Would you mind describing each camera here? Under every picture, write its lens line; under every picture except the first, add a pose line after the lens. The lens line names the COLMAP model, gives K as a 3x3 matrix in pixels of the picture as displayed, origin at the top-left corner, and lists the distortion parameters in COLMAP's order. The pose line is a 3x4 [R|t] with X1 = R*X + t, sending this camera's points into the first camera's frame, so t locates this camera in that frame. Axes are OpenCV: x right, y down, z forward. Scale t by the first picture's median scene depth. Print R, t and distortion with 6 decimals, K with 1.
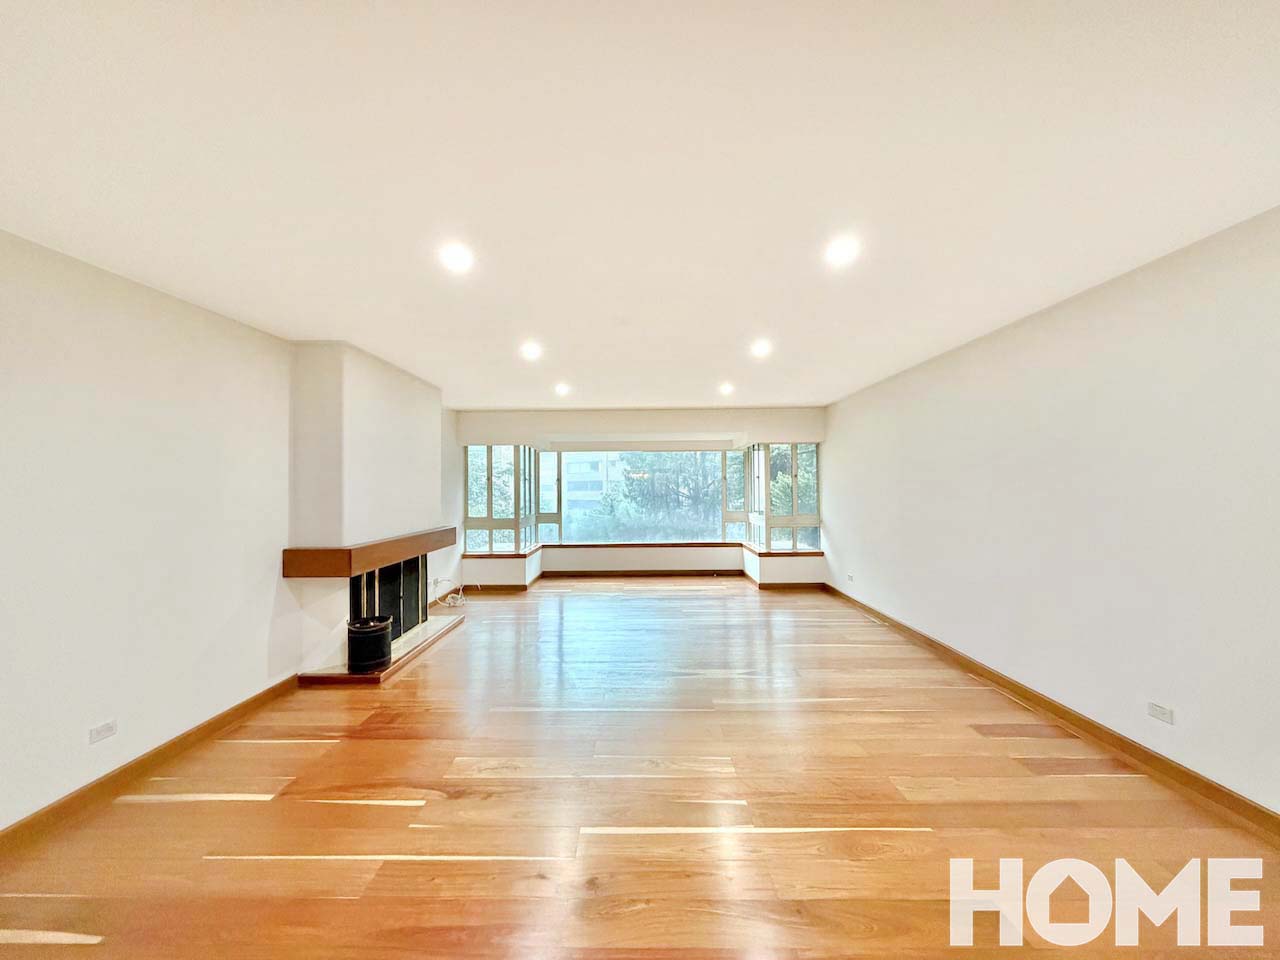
lens RADIAL K [[509.7, 0, 640.0], [0, 509.7, 480.0], [0, 0, 1]] dist [0.005979, 0.000055]
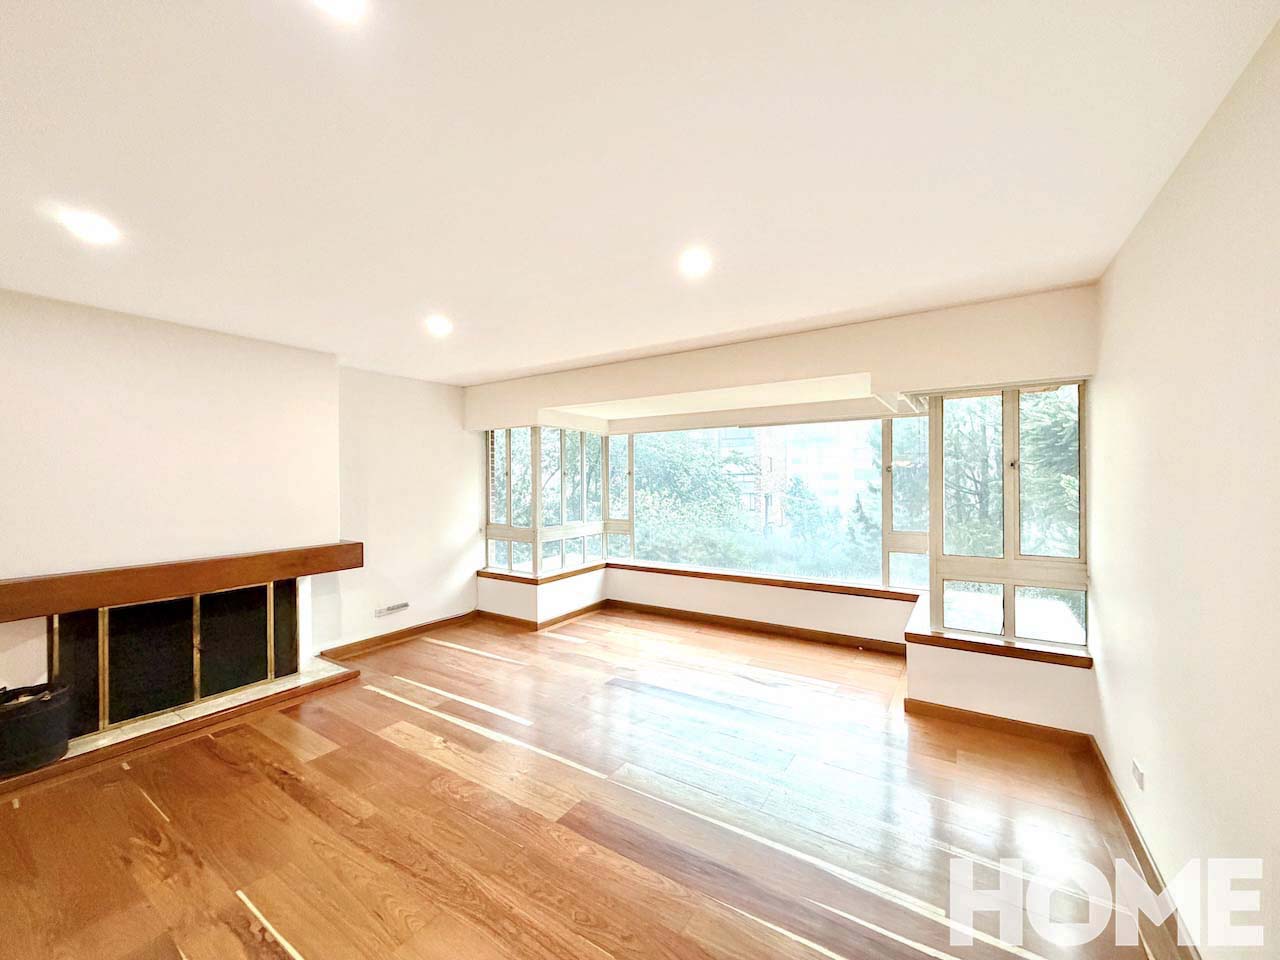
lens RADIAL K [[509.7, 0, 640.0], [0, 509.7, 480.0], [0, 0, 1]] dist [0.005979, 0.000055]
pose [[0.840834, 0.002875, -0.541285, 0.281601], [0.007656, 0.999823, 0.017202, -0.003613], [0.541239, -0.018608, 0.840663, 0.486985]]
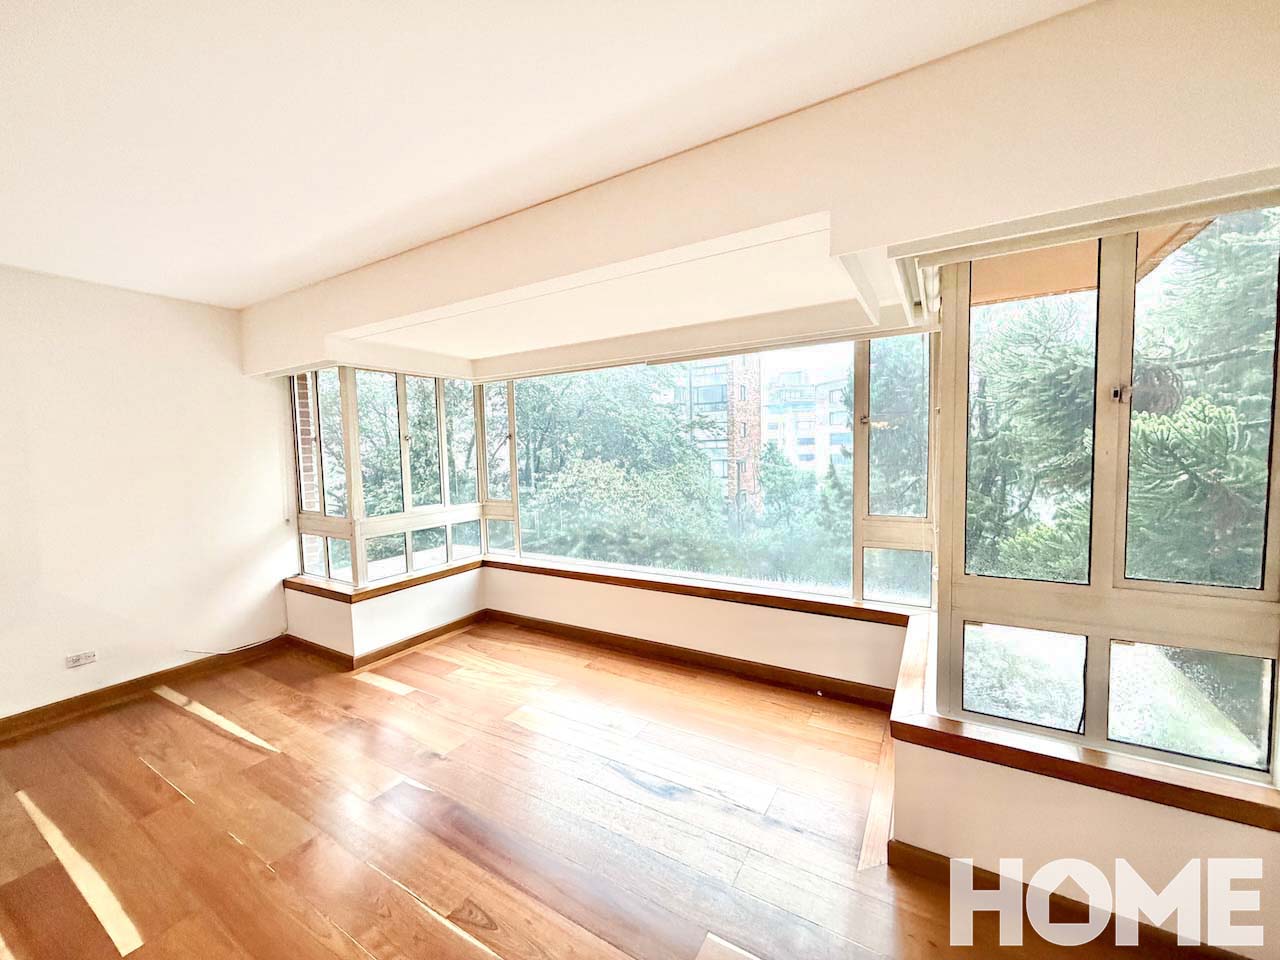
lens RADIAL K [[509.7, 0, 640.0], [0, 509.7, 480.0], [0, 0, 1]] dist [0.005979, 0.000055]
pose [[0.861851, 0.020048, -0.506765, 0.252117], [0.023874, 0.996507, 0.080025, 0.006333], [0.506599, -0.081068, 0.858362, 0.739597]]
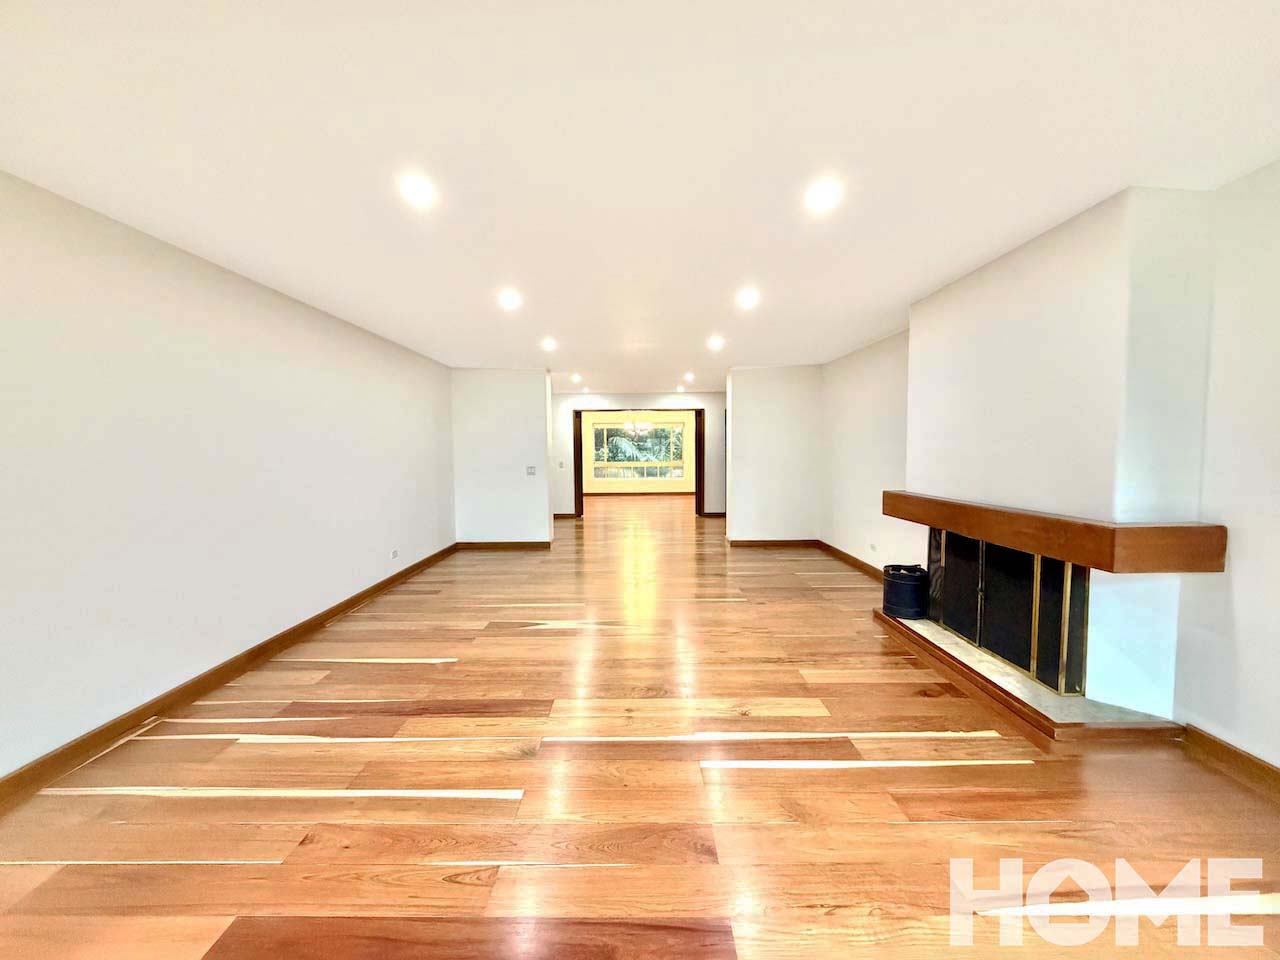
lens RADIAL K [[509.7, 0, 640.0], [0, 509.7, 480.0], [0, 0, 1]] dist [0.005979, 0.000055]
pose [[-0.999852, 0.016584, 0.004660, -0.002637], [0.016765, 0.998975, 0.042045, 0.026716], [-0.003958, 0.042116, -0.999105, 1.106428]]
